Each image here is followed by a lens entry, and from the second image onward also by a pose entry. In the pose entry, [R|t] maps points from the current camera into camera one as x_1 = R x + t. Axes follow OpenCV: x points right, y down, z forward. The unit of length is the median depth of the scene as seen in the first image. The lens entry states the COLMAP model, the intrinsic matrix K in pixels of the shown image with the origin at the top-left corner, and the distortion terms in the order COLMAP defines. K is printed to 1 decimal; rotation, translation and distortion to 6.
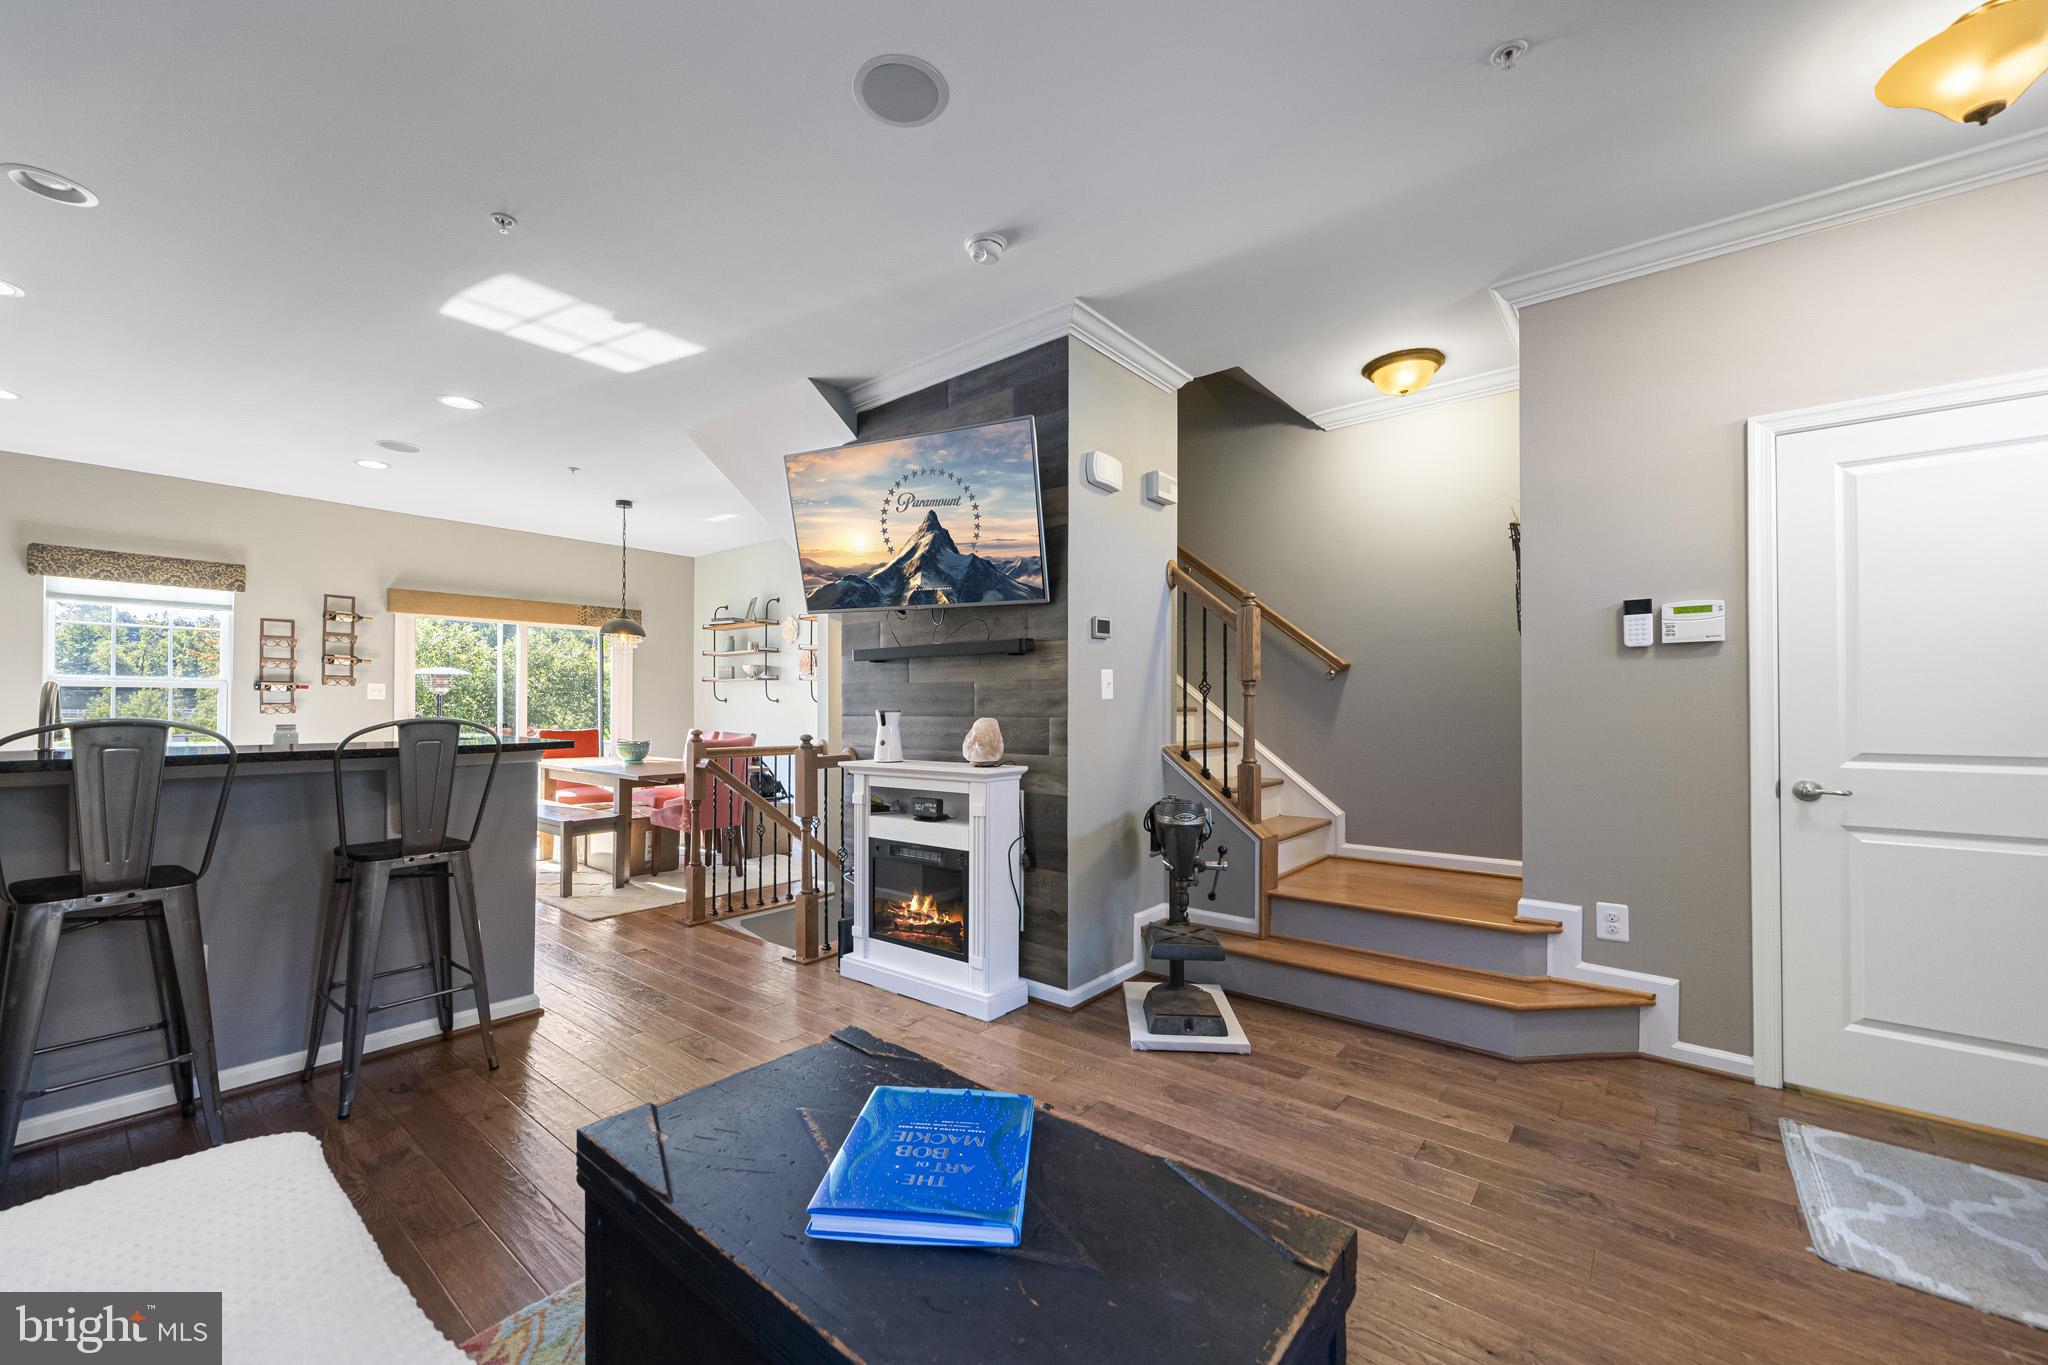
lens RADIAL K [[820.9, 0, 1006.3], [0, 820.9, 697.2], [0, 0, 1]] dist [0.001679, 0.000329]
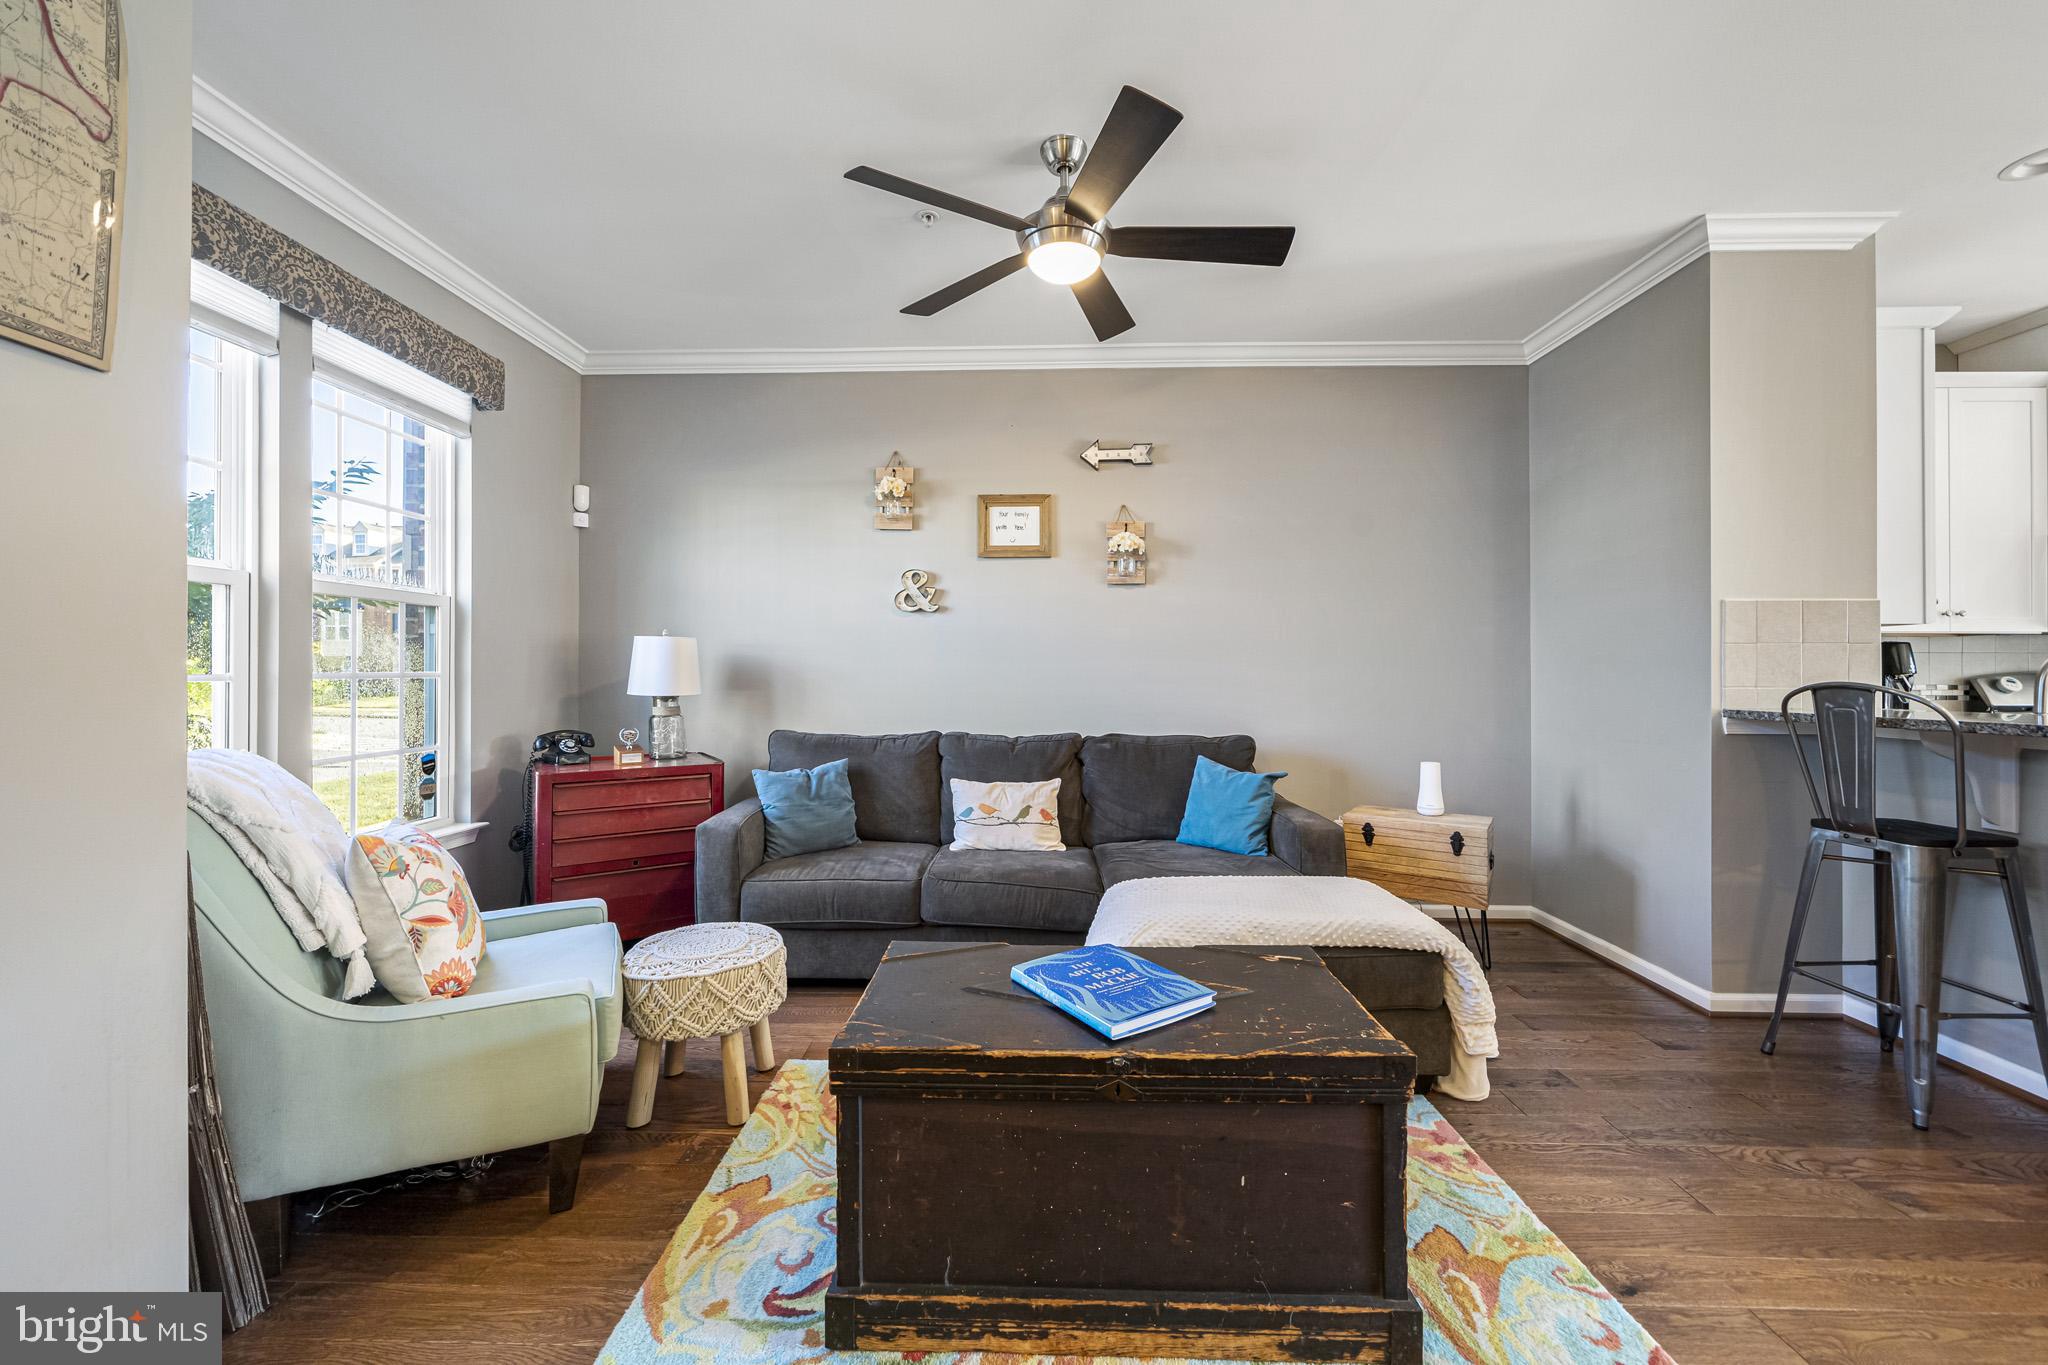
lens RADIAL K [[781.3, 0, 1046.7], [0, 781.3, 666.8], [0, 0, 1]] dist [-0.000682, 0.000408]
pose [[-0.772826, -0.007436, -0.634574, 0.289537], [0.004115, 0.999852, -0.016729, 0.014265], [0.634604, -0.015540, -0.772681, 0.684533]]
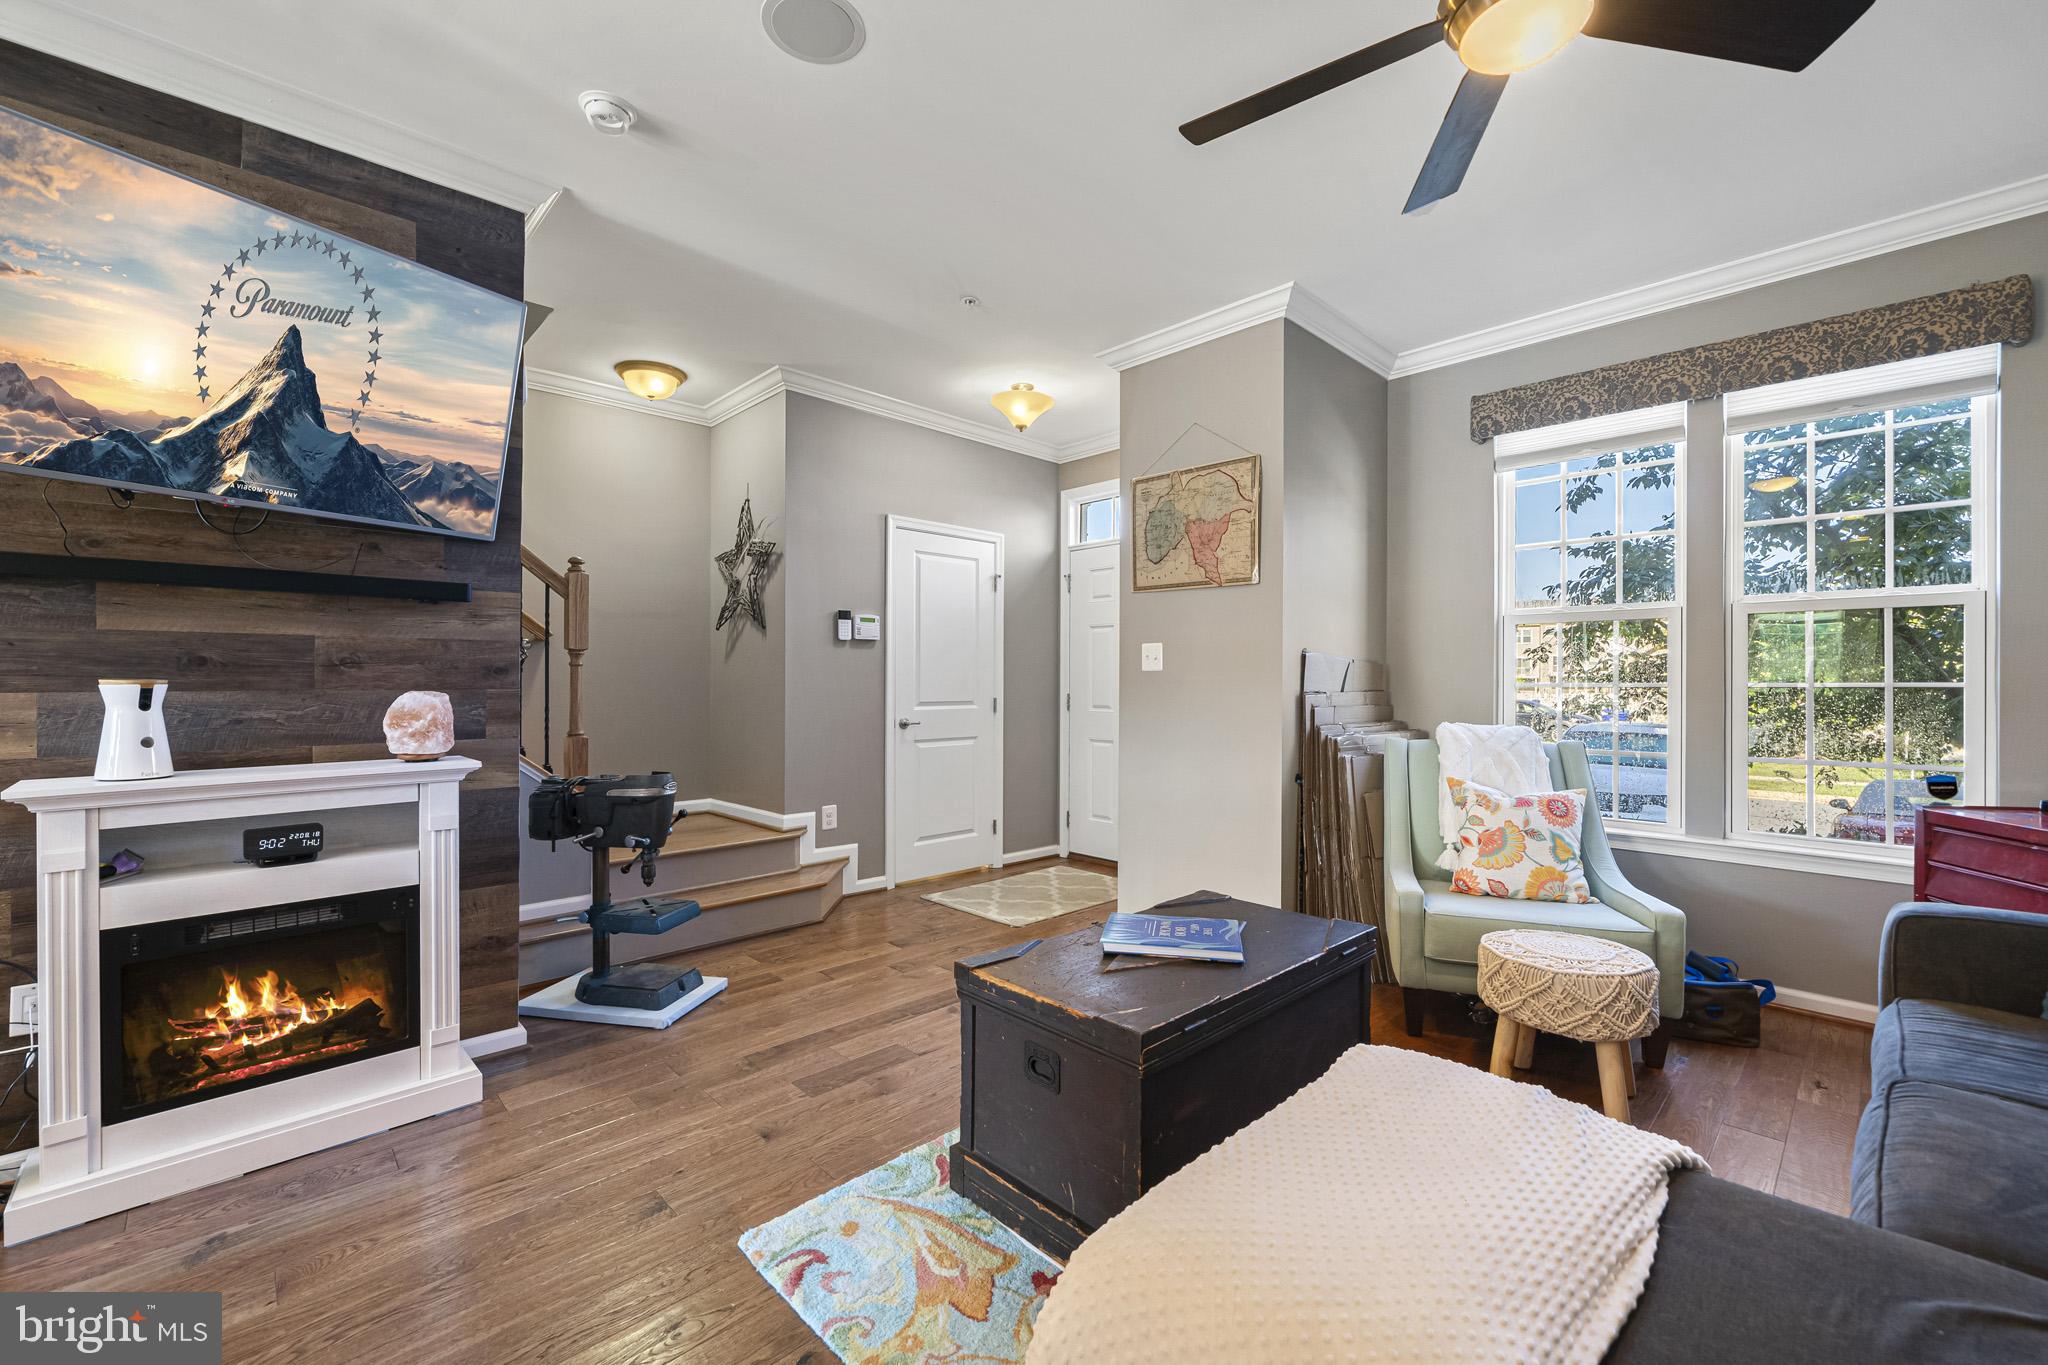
lens RADIAL K [[855.1, 0, 1005.0], [0, 855.1, 685.6], [0, 0, 1]] dist [0.011962, -0.000768]
pose [[0.113794, -0.006298, 0.993484, -0.663969], [-0.009500, 0.999927, 0.007426, 0.009235], [-0.993459, -0.010283, 0.113726, 0.400992]]
